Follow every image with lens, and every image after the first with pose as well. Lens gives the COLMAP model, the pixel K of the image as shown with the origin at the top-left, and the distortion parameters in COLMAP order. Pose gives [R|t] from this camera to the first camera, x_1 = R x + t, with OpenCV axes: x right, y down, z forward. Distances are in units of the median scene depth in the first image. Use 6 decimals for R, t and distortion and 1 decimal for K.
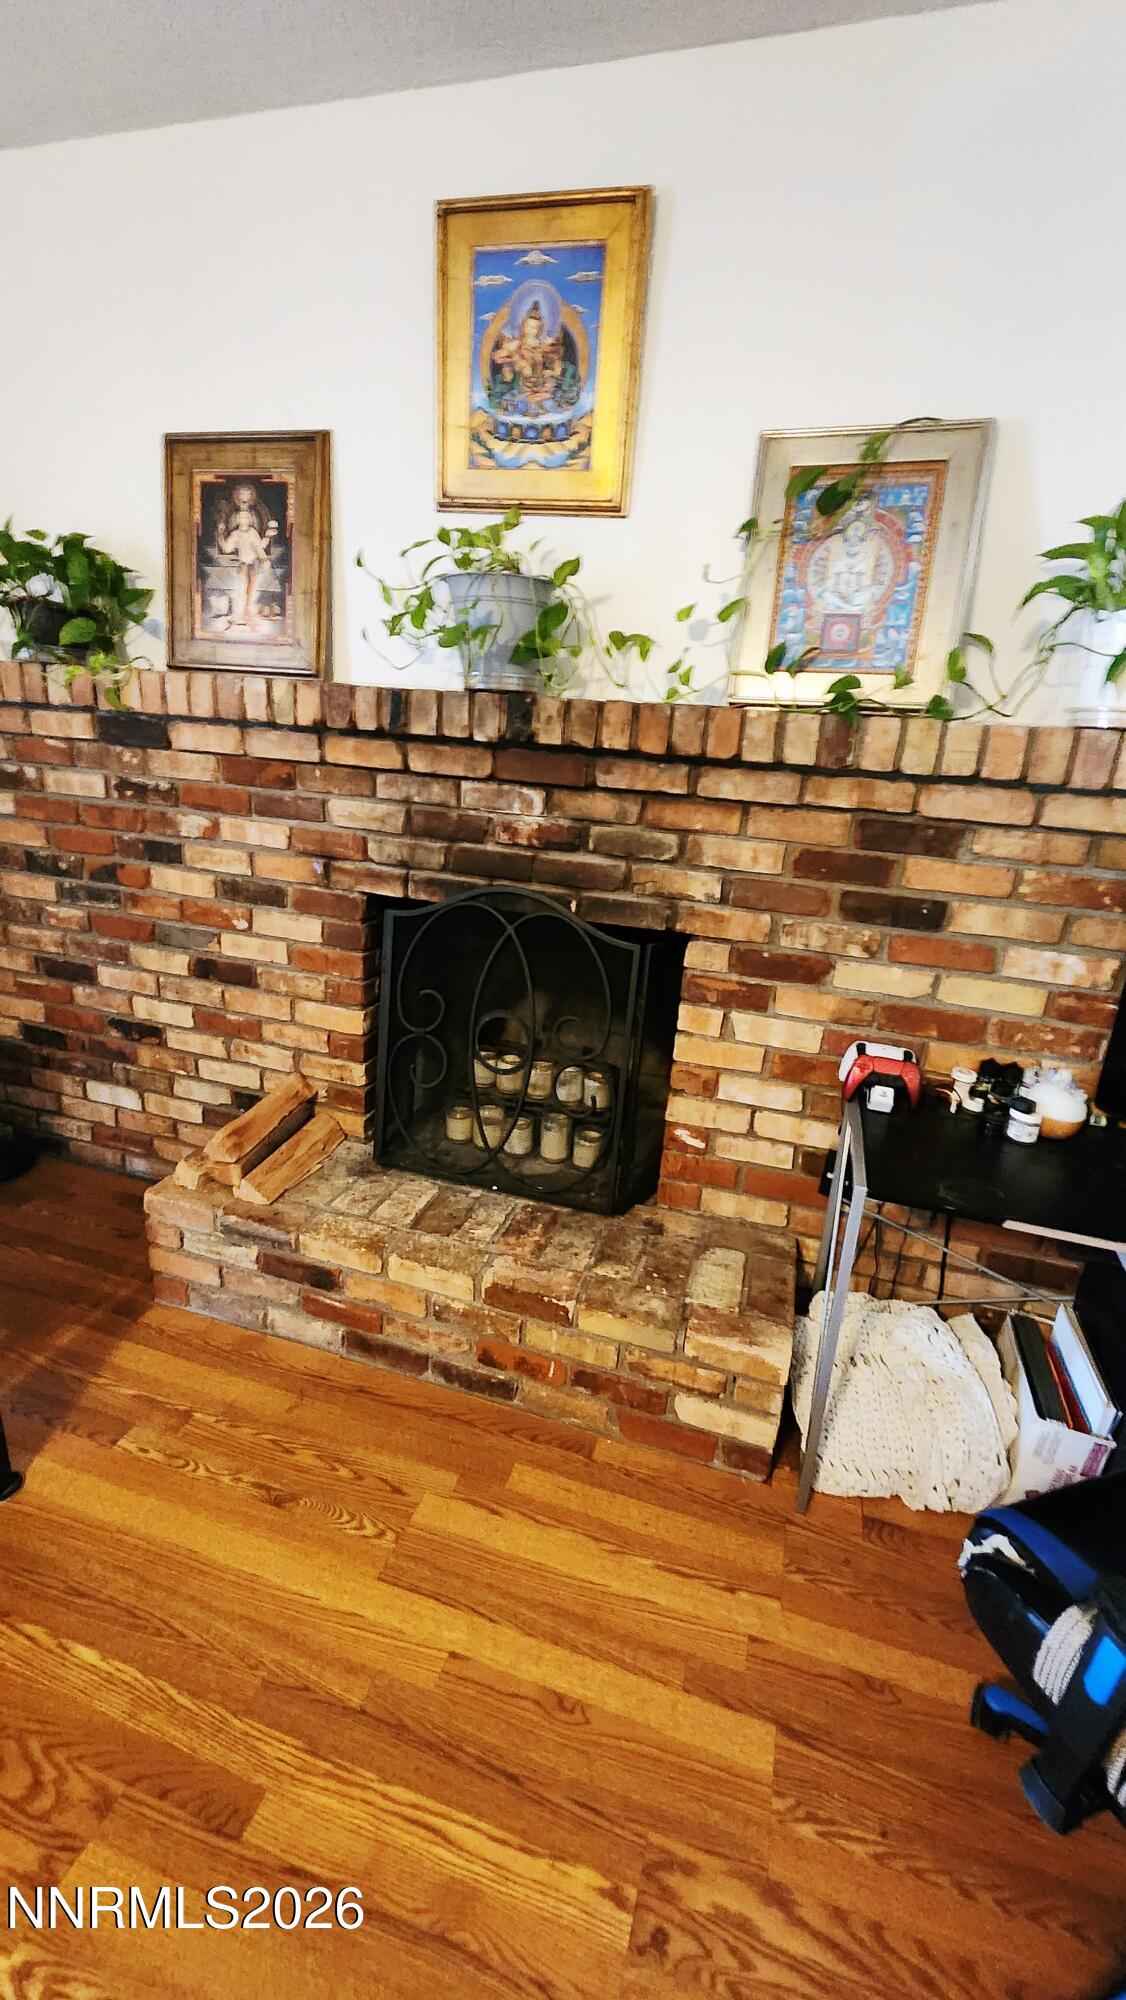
lens RADIAL K [[830.1, 0, 573.4], [0, 830.1, 989.9], [0, 0, 1]] dist [0.007906, -0.004797]
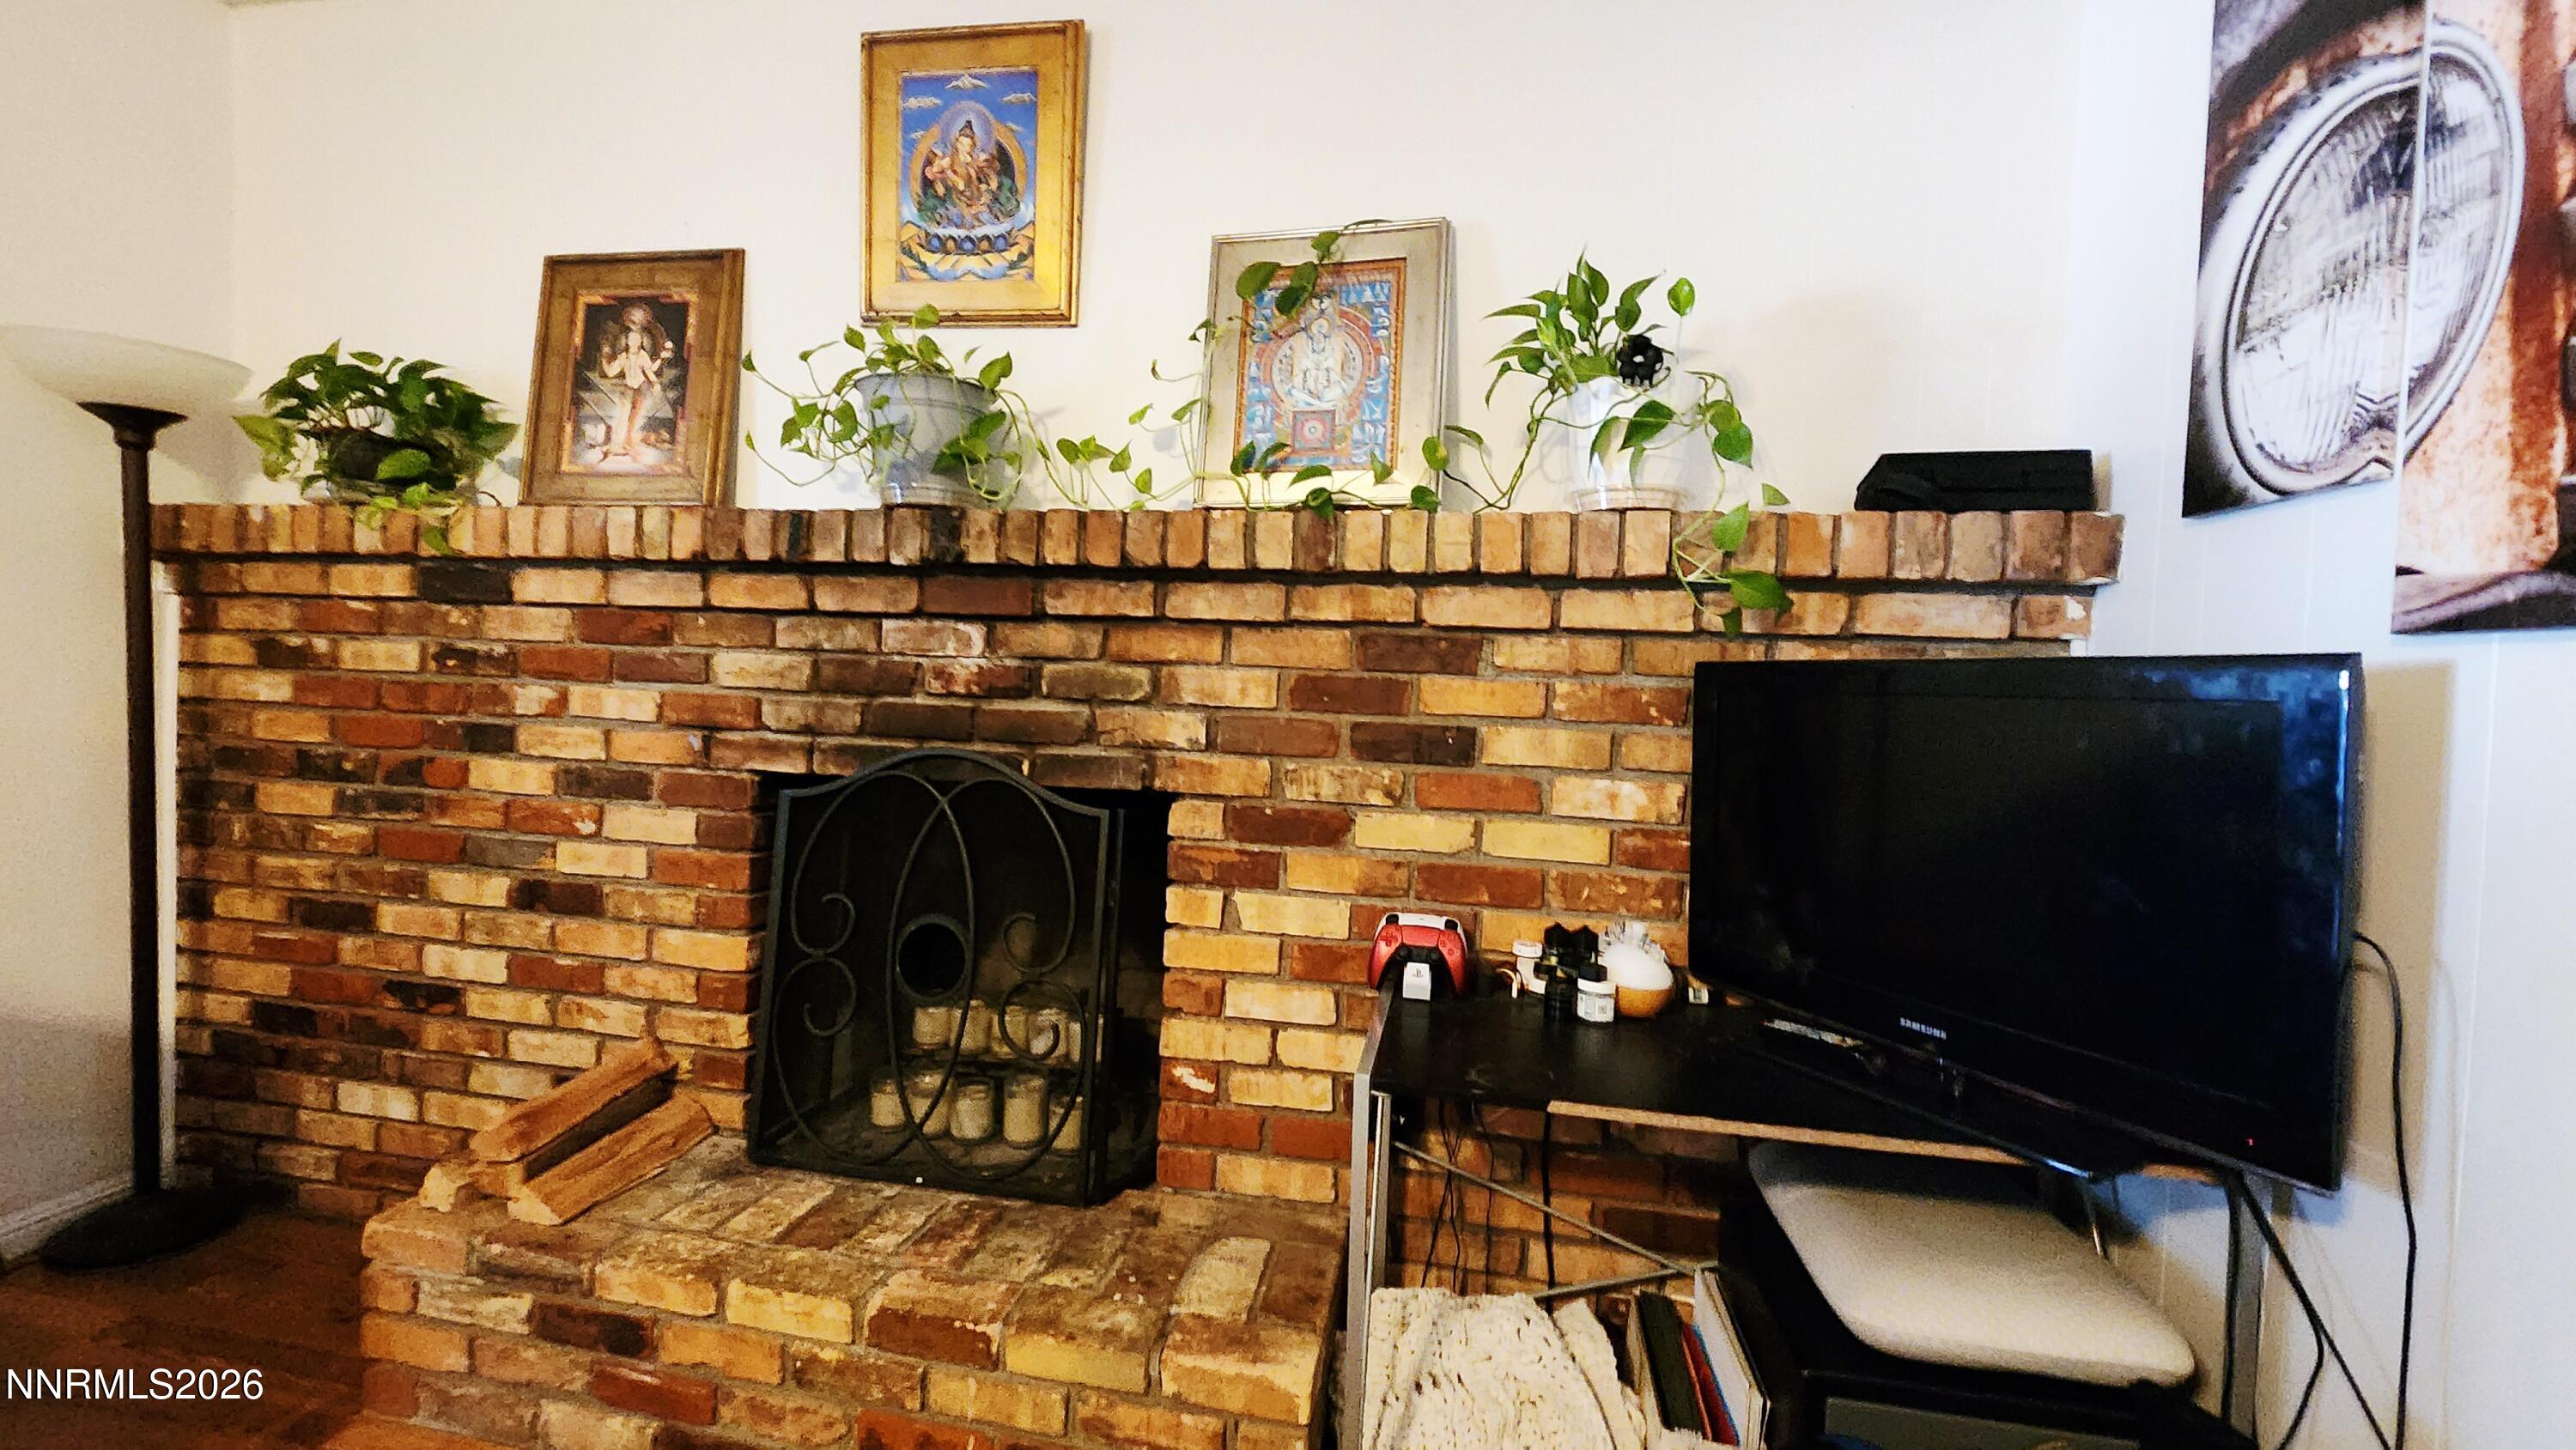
lens RADIAL K [[1069.1, 0, 1303.5], [0, 1069.1, 710.3], [0, 0, 1]] dist [0.007906, -0.004797]
pose [[0.994688, -0.036250, 0.096338, 0.166929], [0.062108, 0.957729, -0.280888, 0.147265], [-0.082084, 0.285379, 0.954893, 0.008753]]
